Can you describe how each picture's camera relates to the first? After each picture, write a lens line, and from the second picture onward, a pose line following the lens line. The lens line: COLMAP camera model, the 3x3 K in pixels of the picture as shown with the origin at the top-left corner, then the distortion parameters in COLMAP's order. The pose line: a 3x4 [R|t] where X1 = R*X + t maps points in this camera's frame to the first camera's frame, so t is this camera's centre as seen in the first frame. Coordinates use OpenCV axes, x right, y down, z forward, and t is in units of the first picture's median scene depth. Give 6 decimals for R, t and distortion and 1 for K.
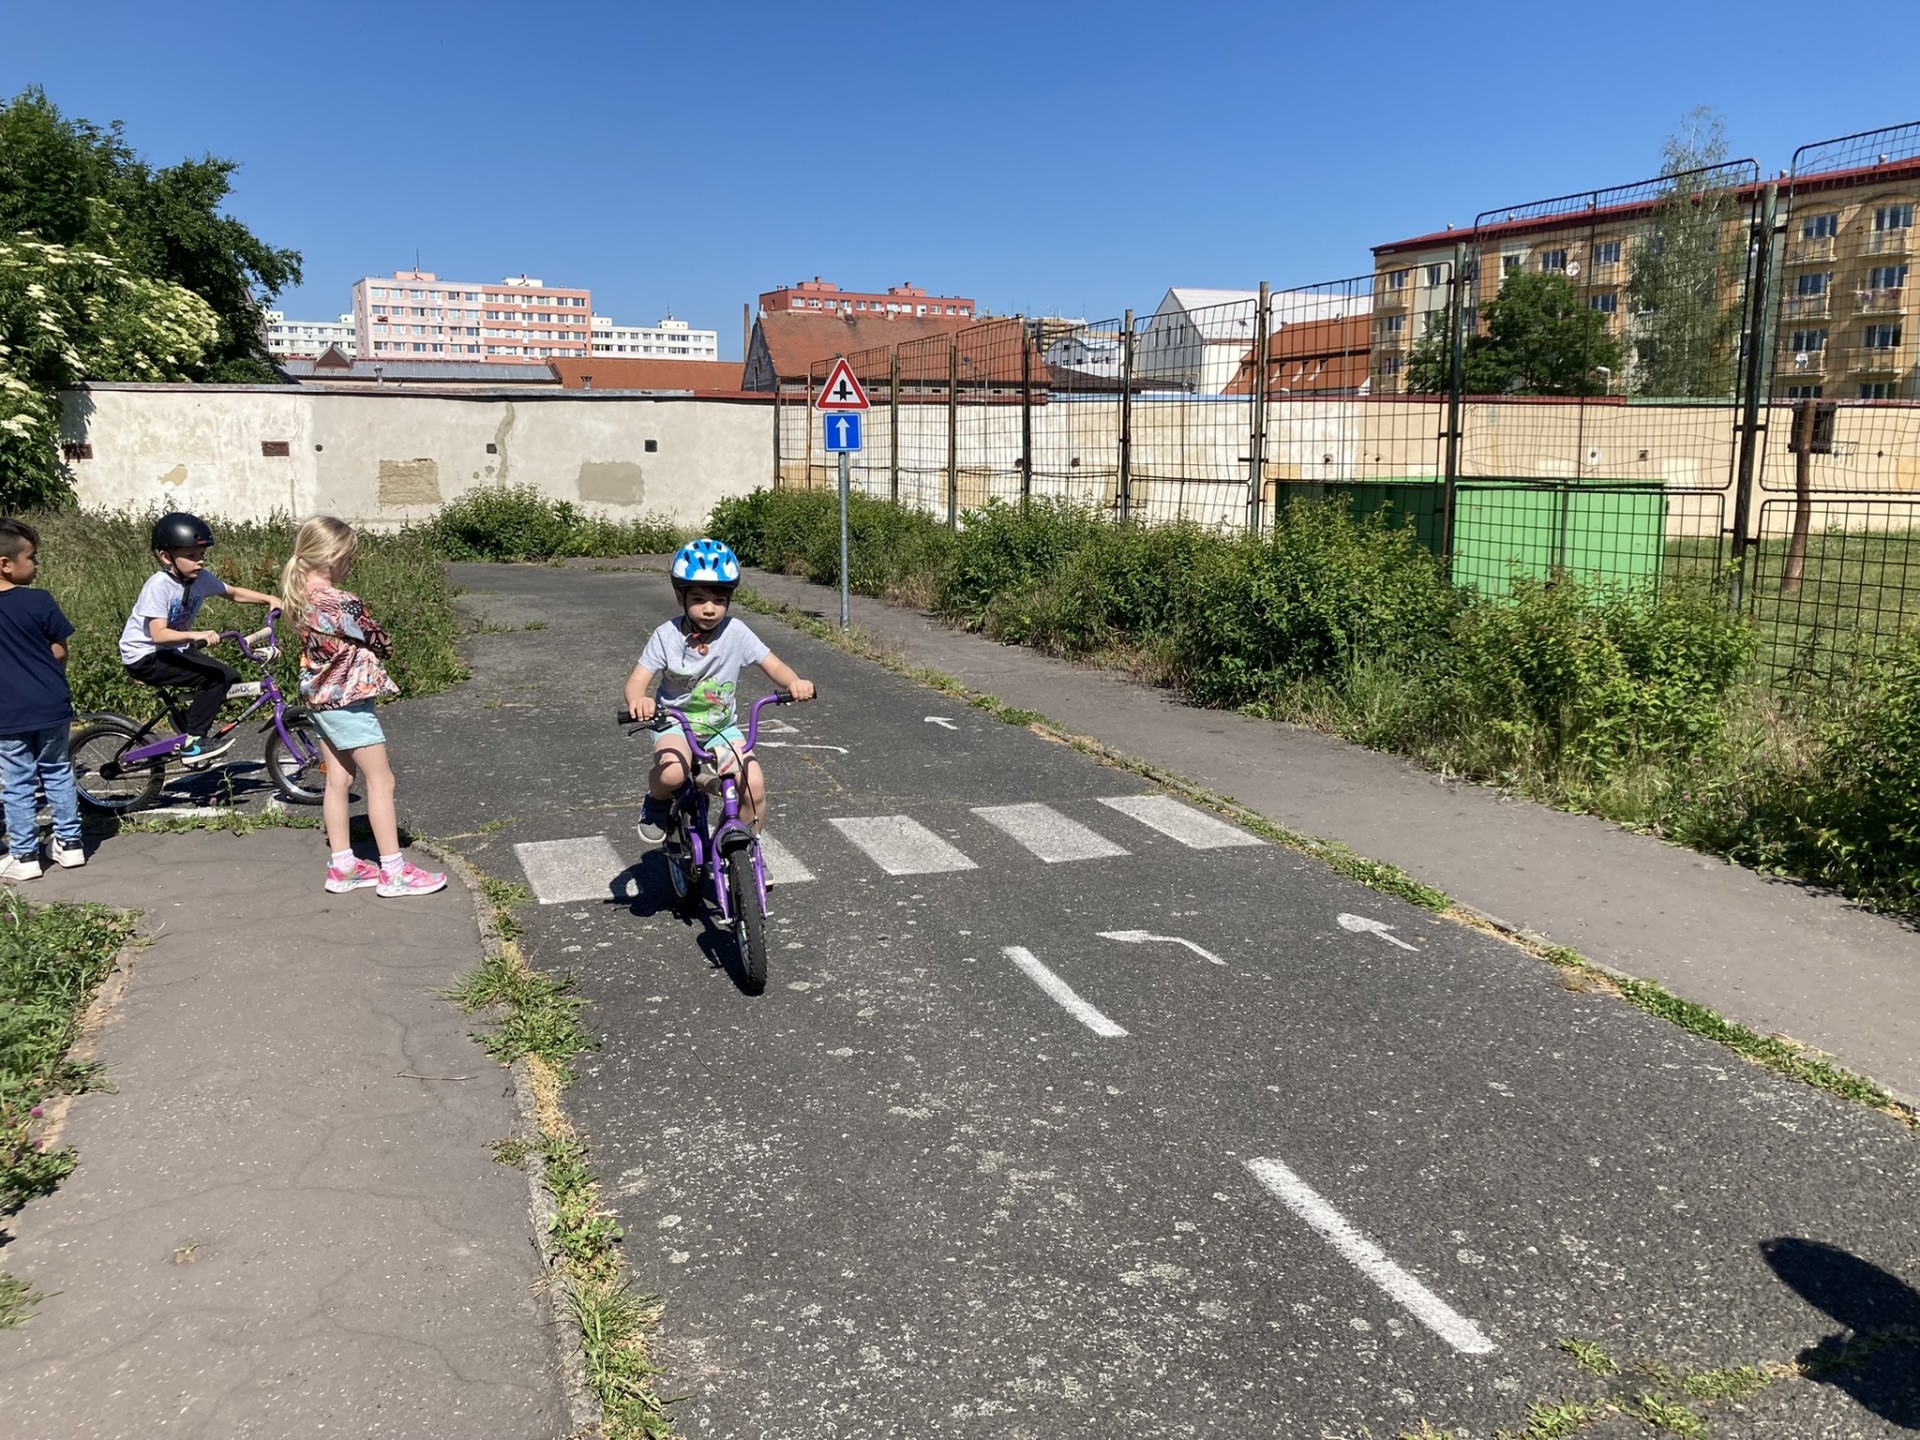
lens RADIAL K [[1540.0, 0, 960.0], [0, 1540.0, 720.0], [0, 0, 1]] dist [0.060819, -0.081603]
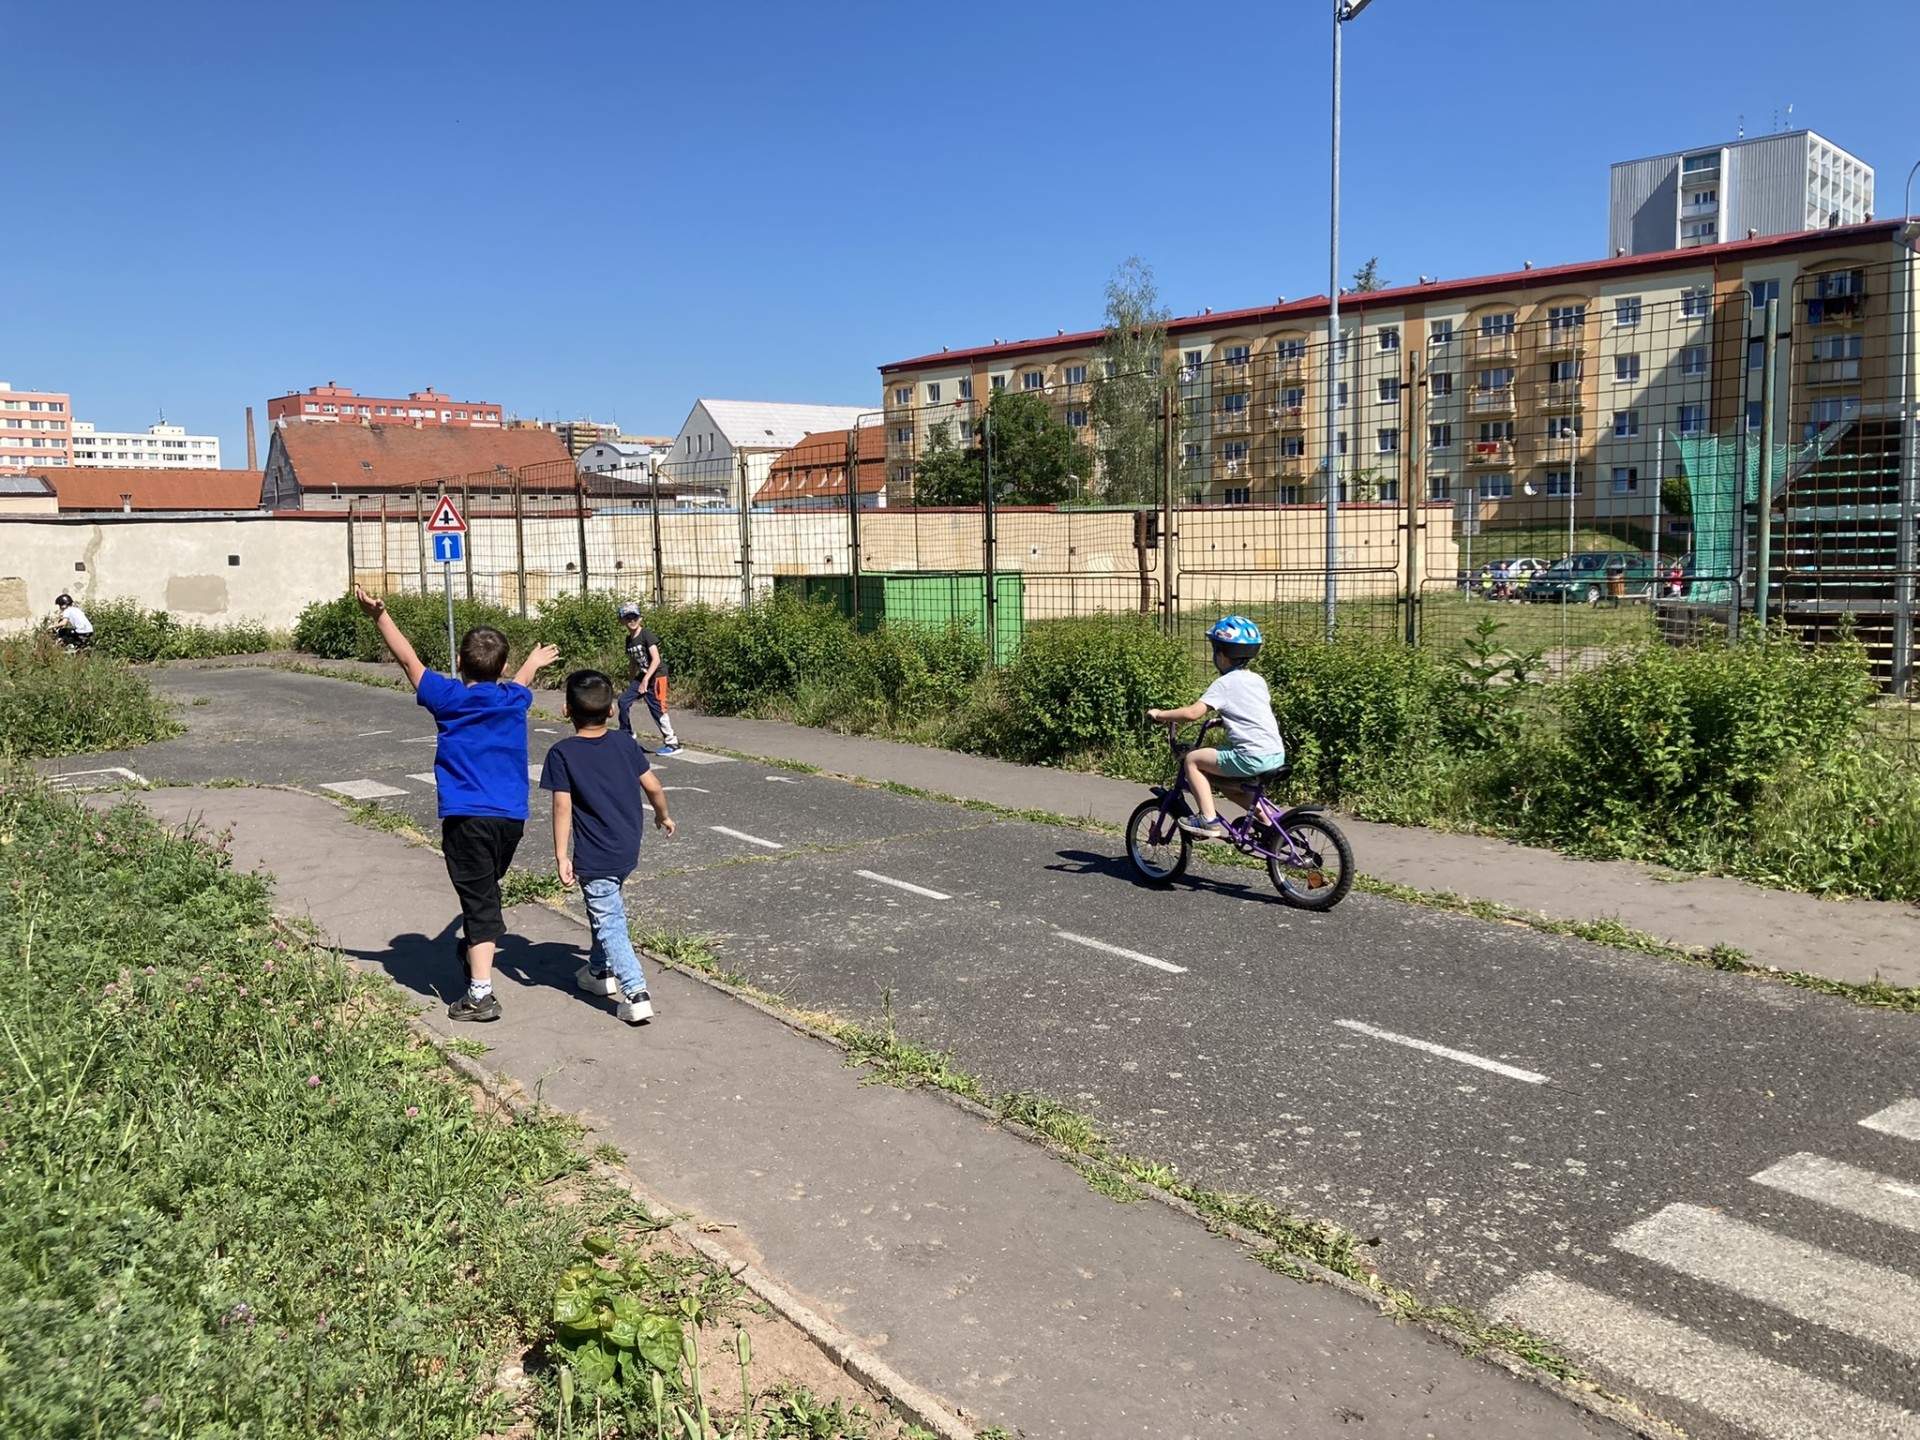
lens RADIAL K [[1552.1, 0, 943.3], [0, 1552.1, 722.4], [0, 0, 1]] dist [0.024904, -0.024815]
pose [[0.960570, -0.052664, 0.273005, -0.020828], [0.069695, 0.996156, -0.053060, 0.039391], [-0.269162, 0.069994, 0.960548, -0.237783]]
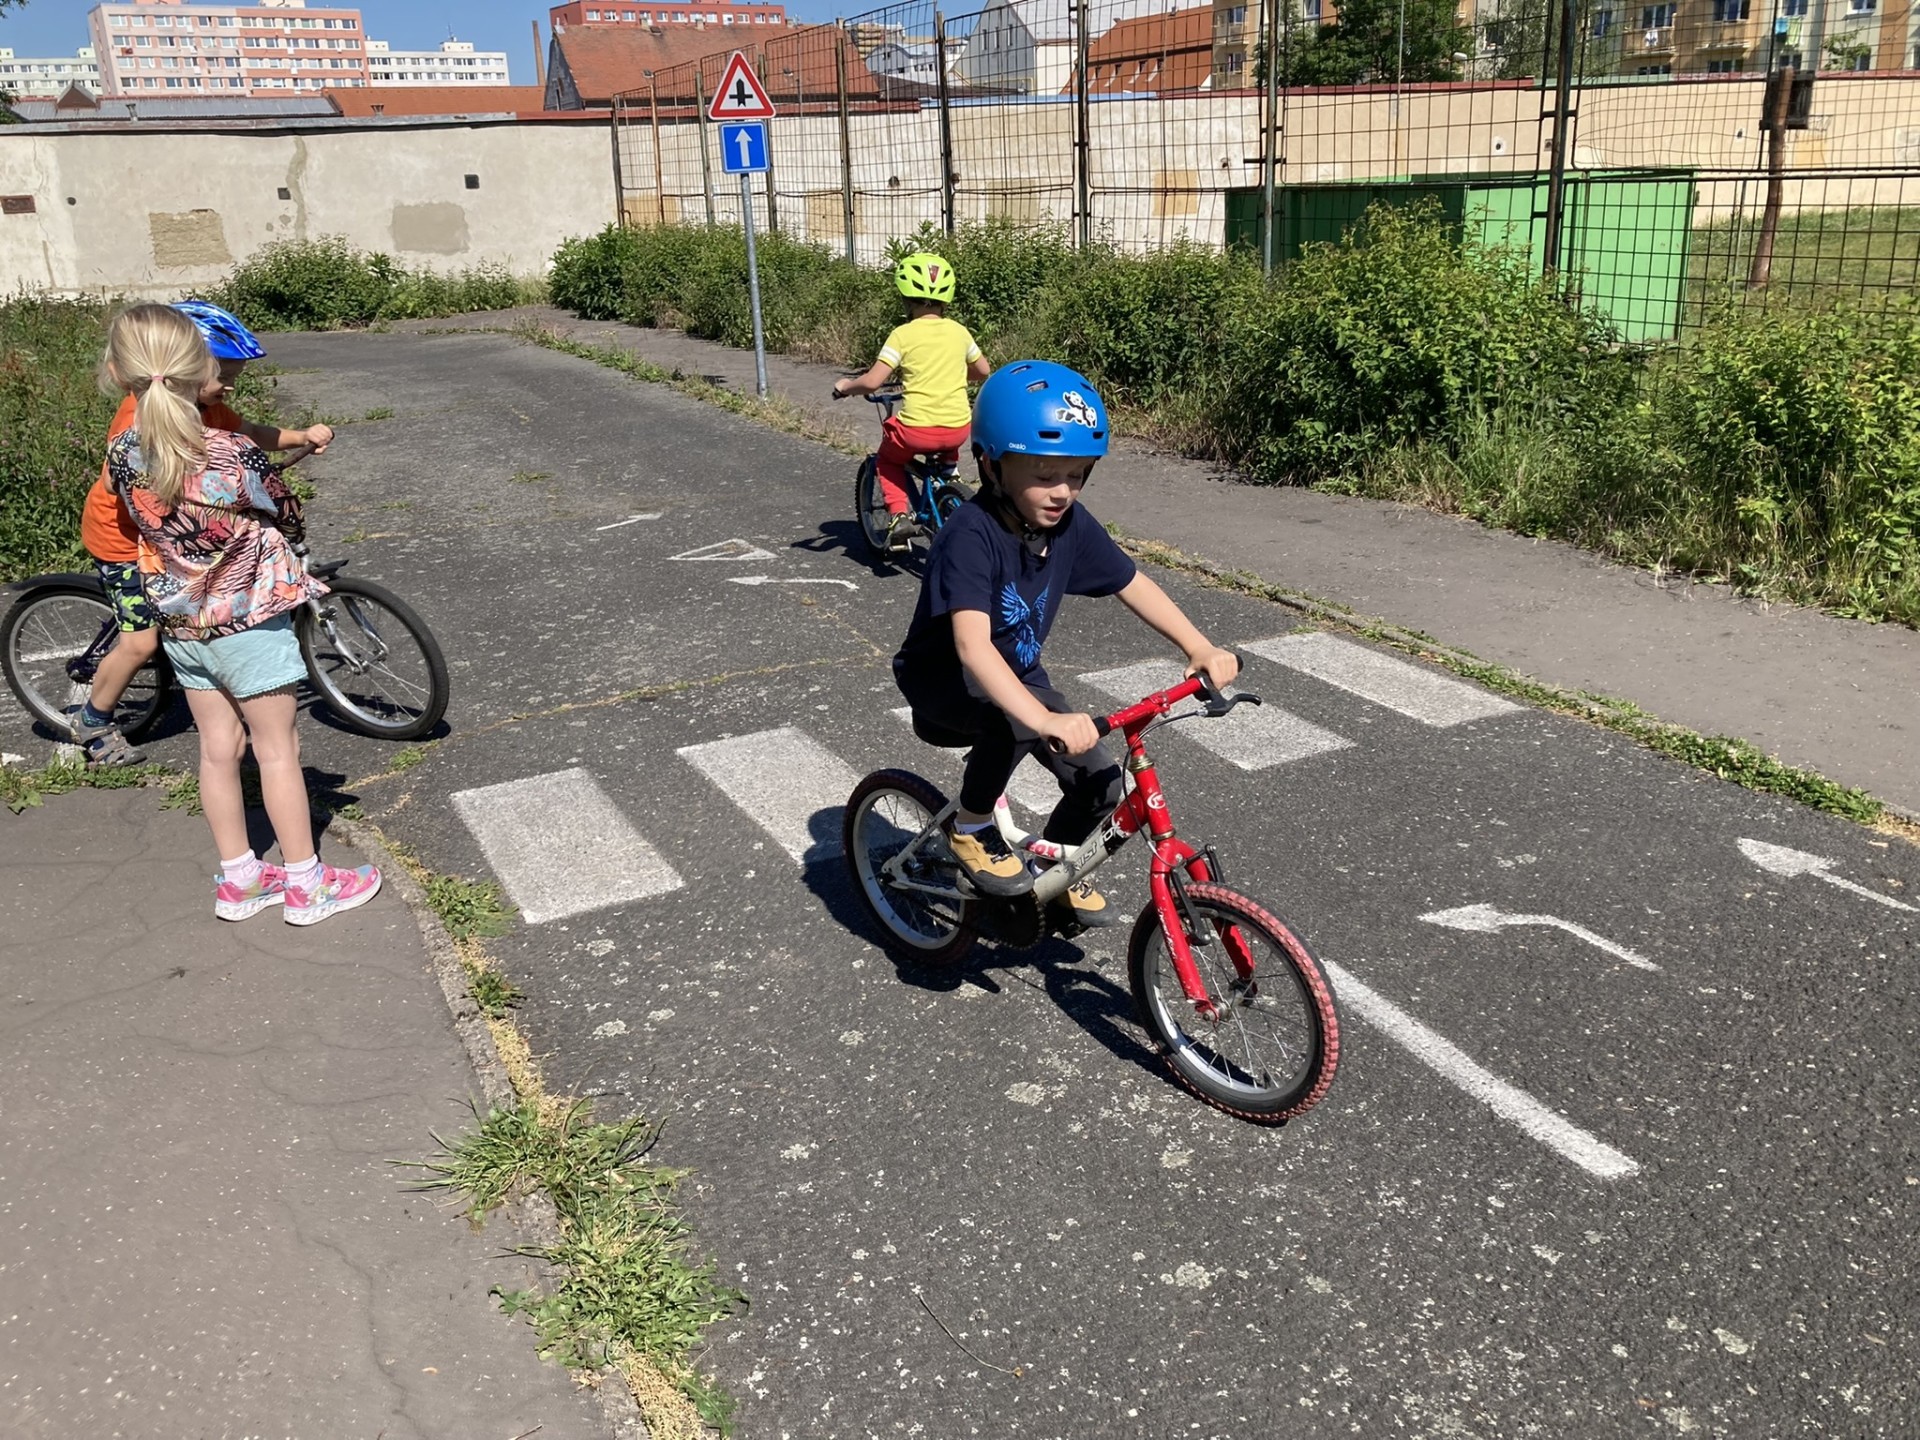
lens RADIAL K [[1545.2, 0, 941.1], [0, 1545.2, 716.4], [0, 0, 1]] dist [0.000423, 0.016086]
pose [[0.994039, -0.074008, 0.080055, -0.032876], [0.059728, 0.983973, 0.168018, -0.013638], [-0.091206, -0.162235, 0.982528, 0.084249]]
